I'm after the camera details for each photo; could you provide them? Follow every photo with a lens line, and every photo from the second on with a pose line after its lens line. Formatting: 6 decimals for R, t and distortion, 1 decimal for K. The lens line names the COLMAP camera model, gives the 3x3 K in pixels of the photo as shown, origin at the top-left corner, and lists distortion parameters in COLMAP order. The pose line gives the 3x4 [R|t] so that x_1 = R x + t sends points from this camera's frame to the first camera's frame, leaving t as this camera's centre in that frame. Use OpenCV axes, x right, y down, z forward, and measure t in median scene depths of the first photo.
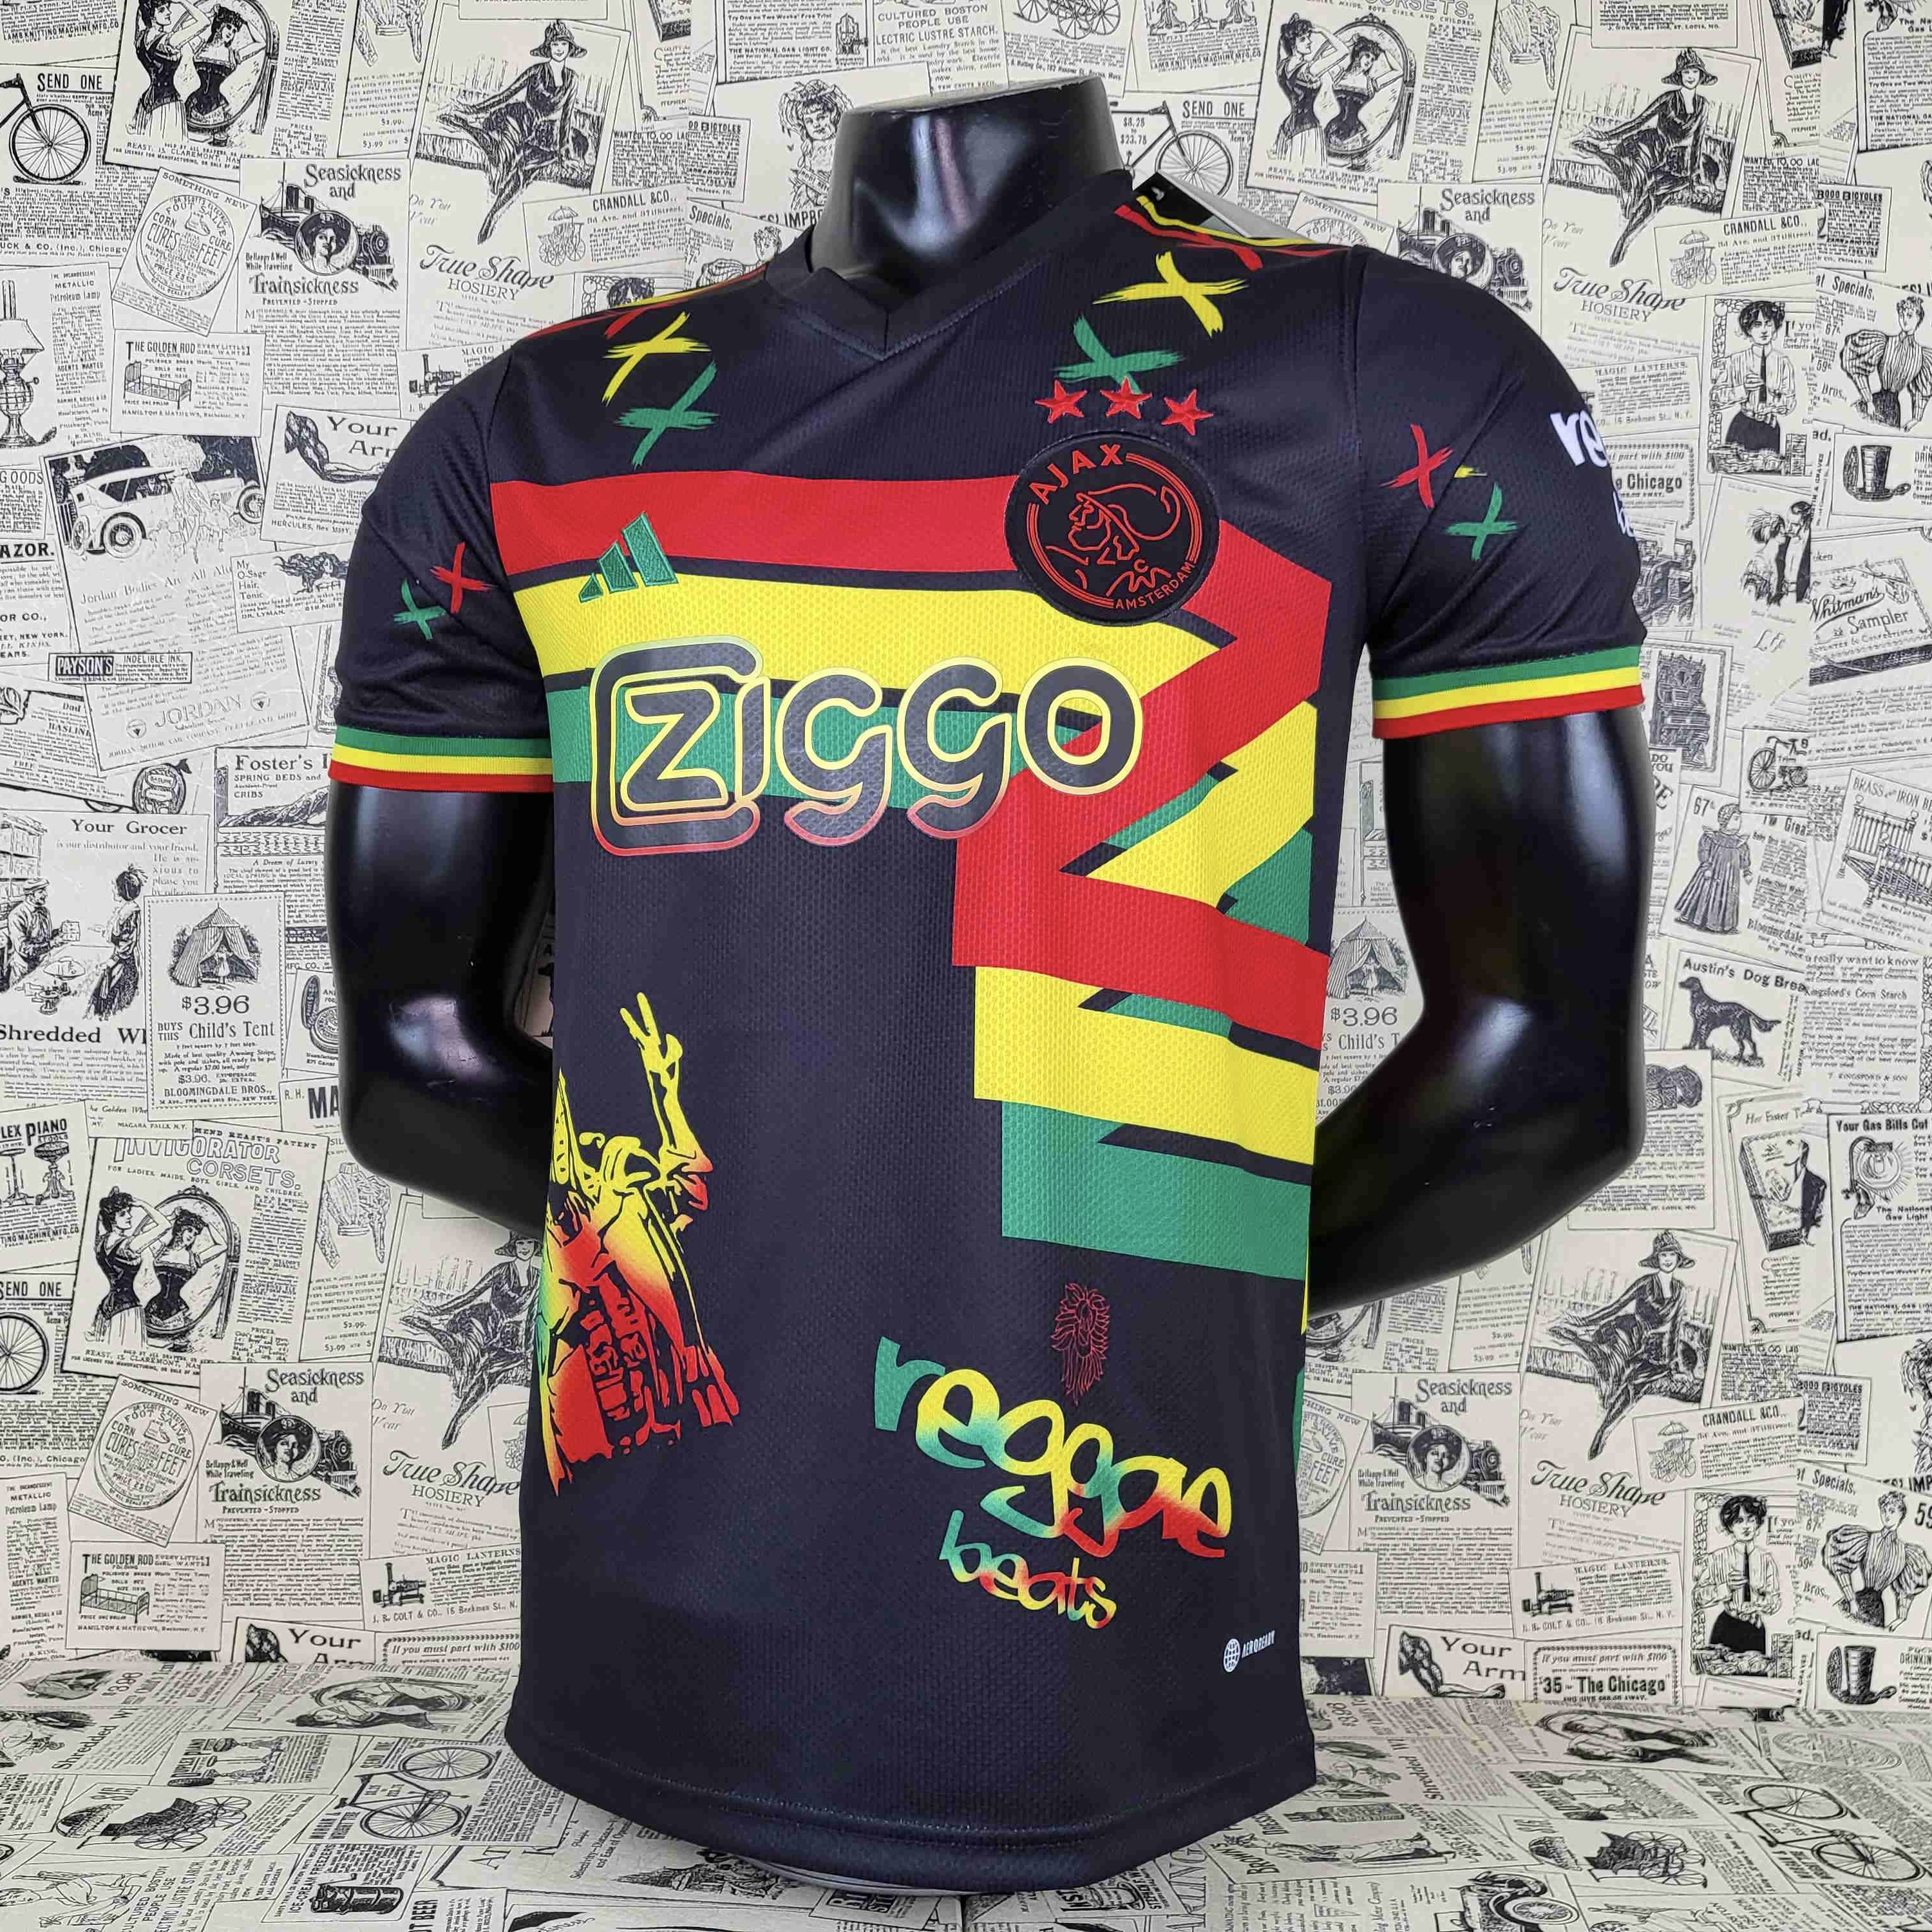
lens RADIAL K [[1973.6, 0, 966.0], [0, 1973.6, 966.0], [0, 0, 1]] dist [-0.018762, 0.092755]
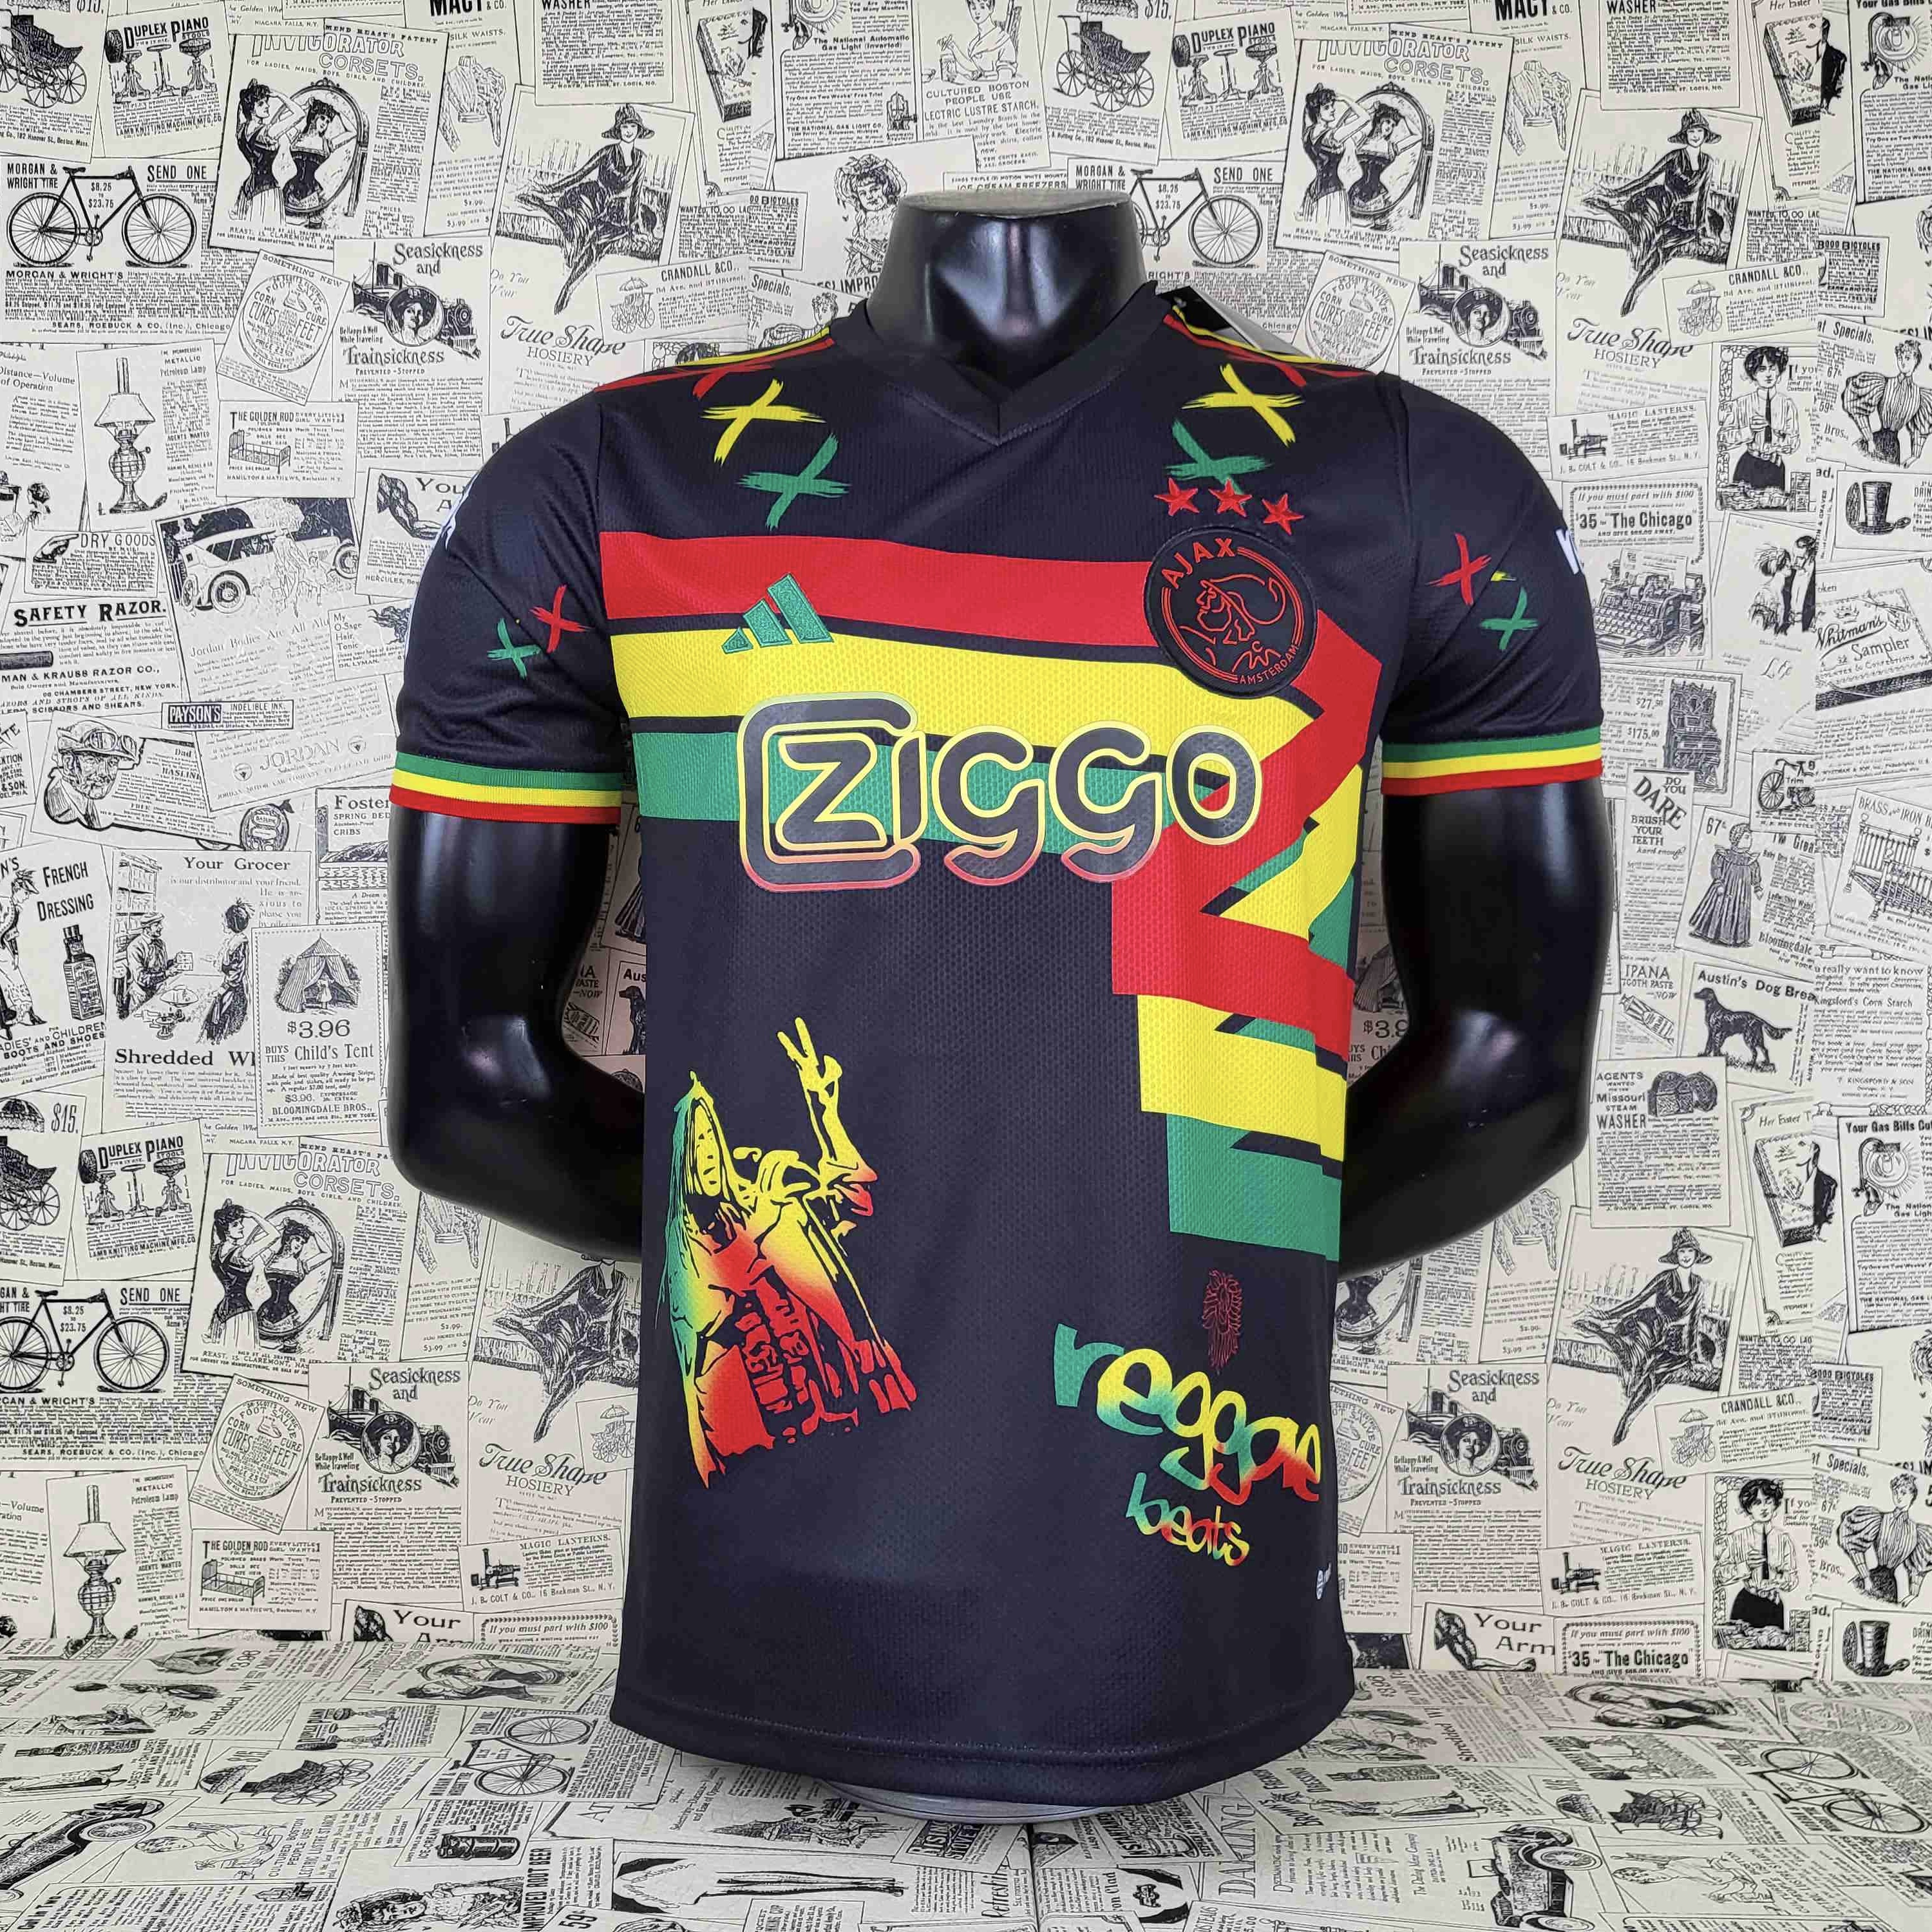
lens RADIAL K [[1985.4, 0, 960.9], [0, 1985.4, 967.1], [0, 0, 1]] dist [-0.023444, 0.106462]
pose [[0.999750, -0.010802, -0.019575, -0.010085], [0.010772, 0.999941, -0.001623, -0.008150], [0.019592, 0.001412, 0.999807, -0.069542]]
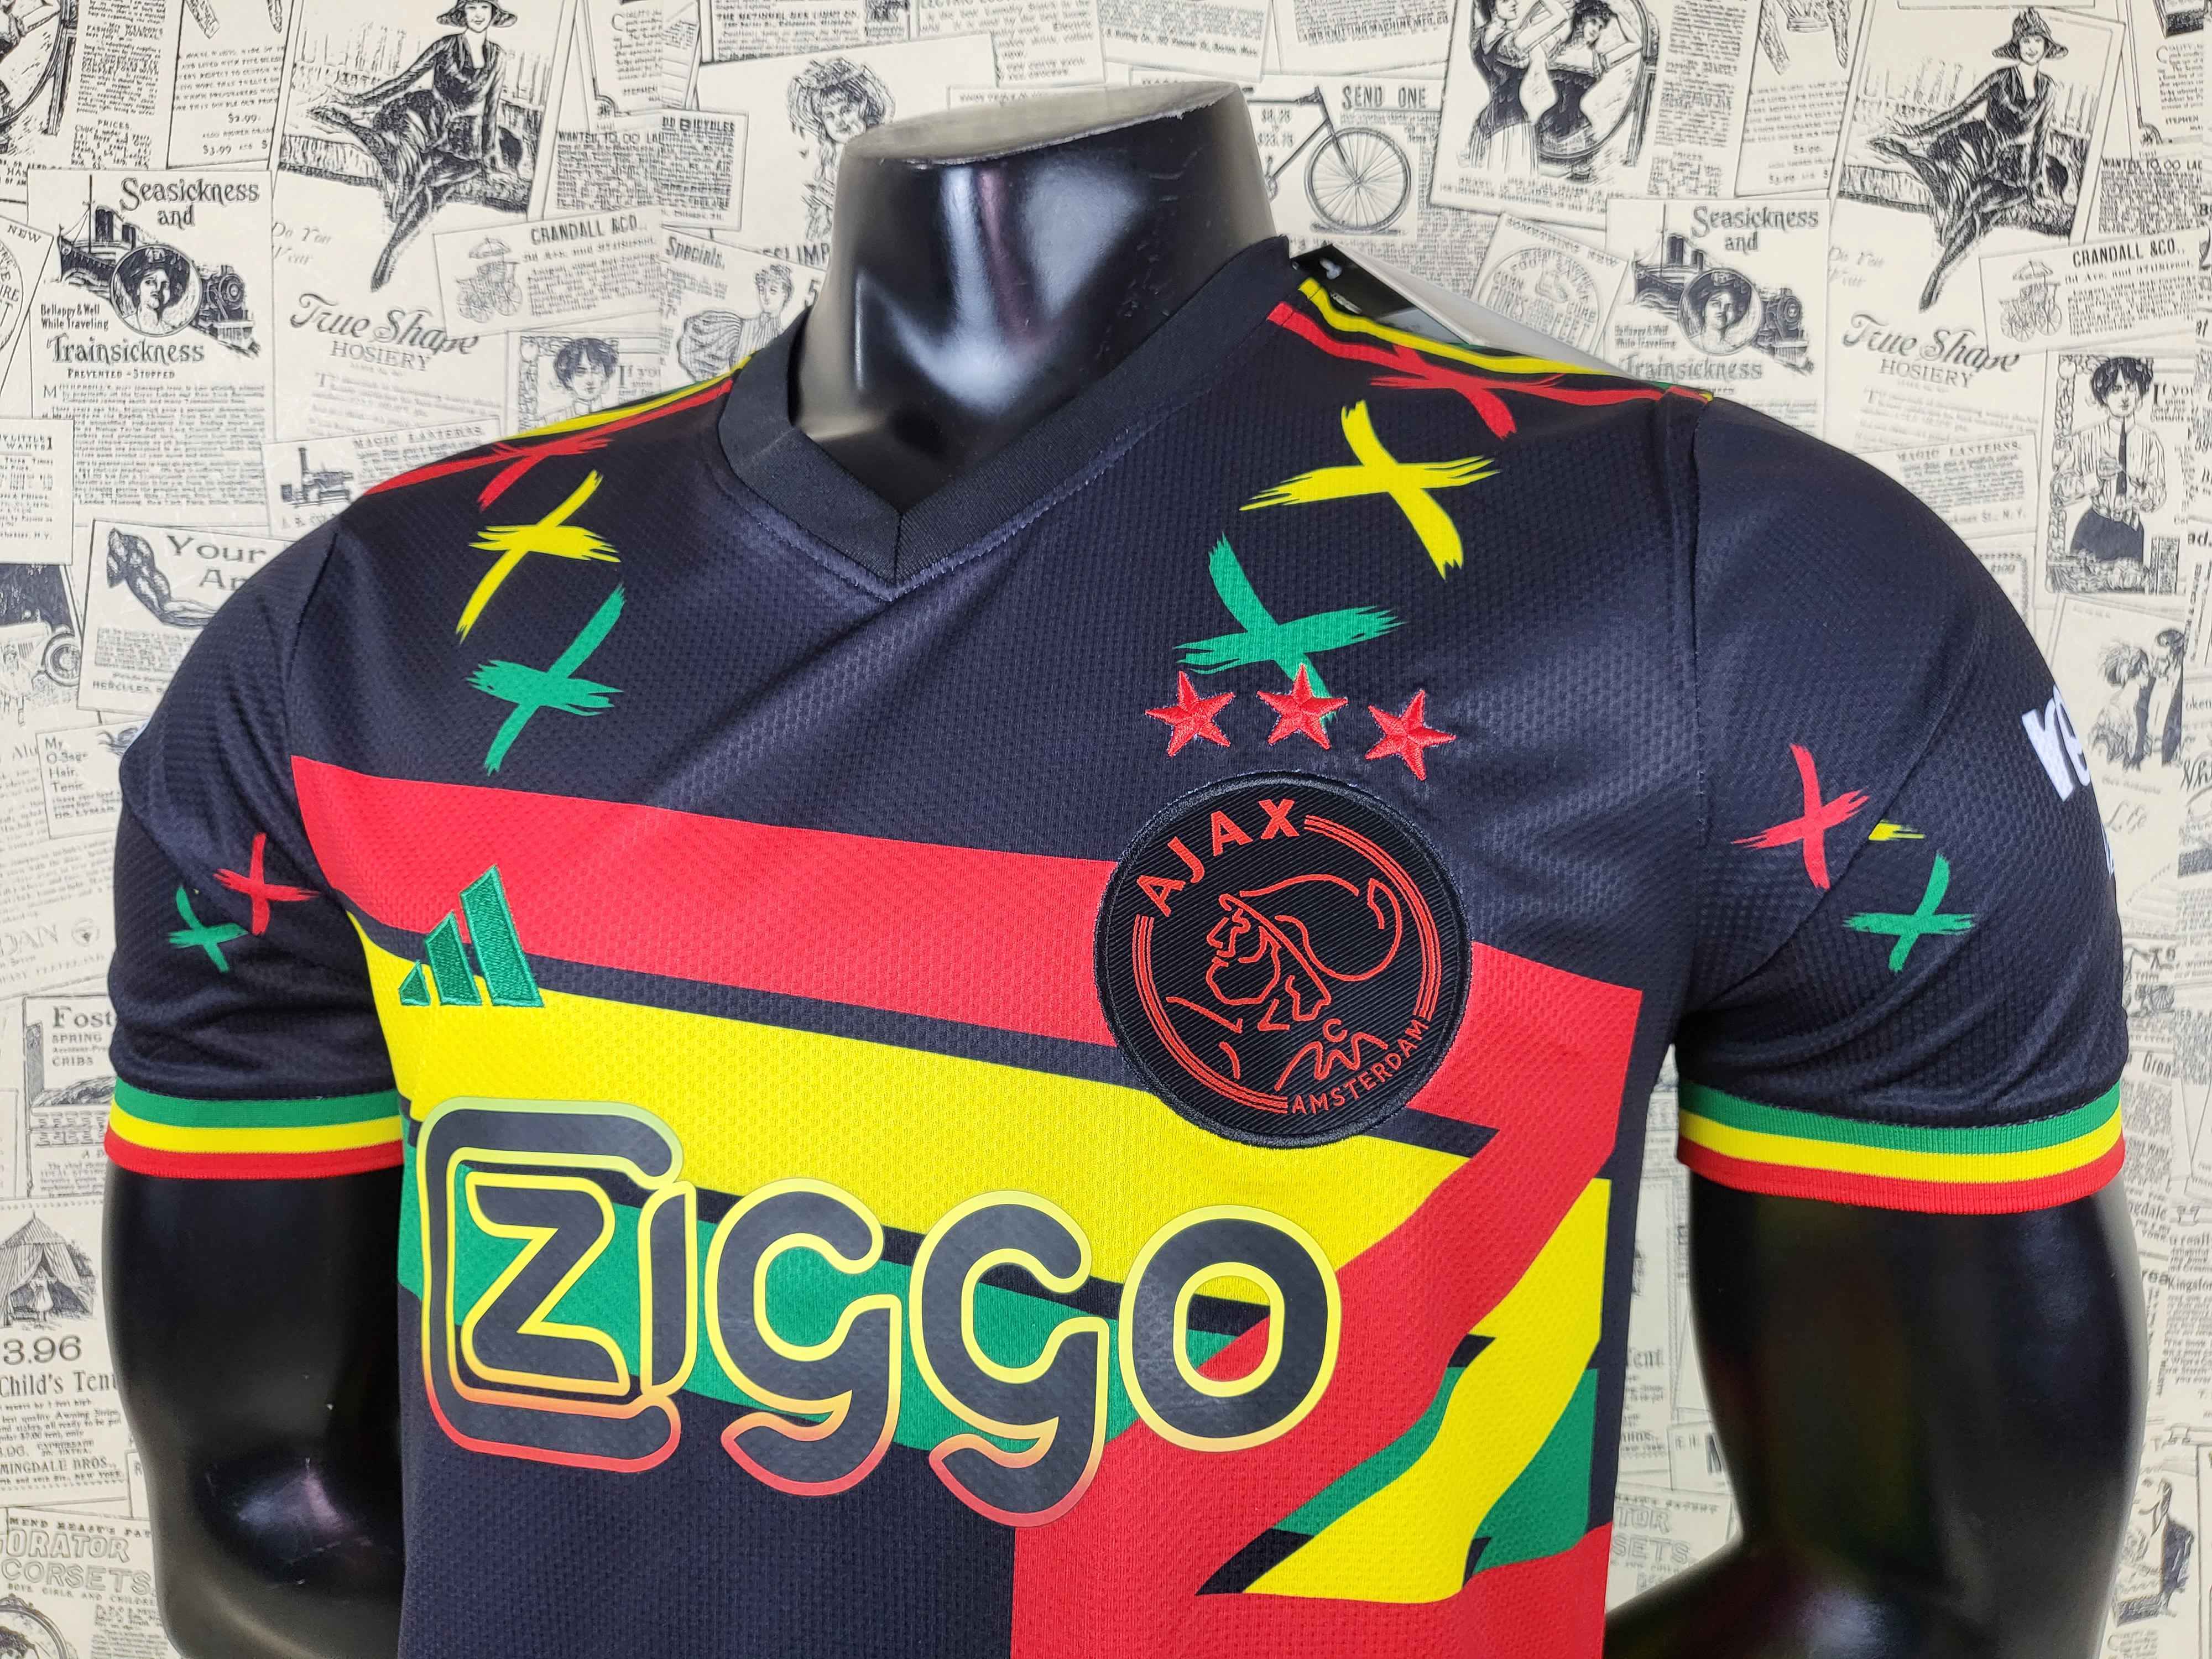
lens RADIAL K [[1731.2, 0, 1119.7], [0, 1731.2, 847.3], [0, 0, 1]] dist [-0.009300, 0.056072]
pose [[0.999771, -0.011046, 0.018312, 0.012758], [0.010027, 0.998445, 0.054846, -0.194990], [-0.018889, -0.054649, 0.998327, 0.350109]]
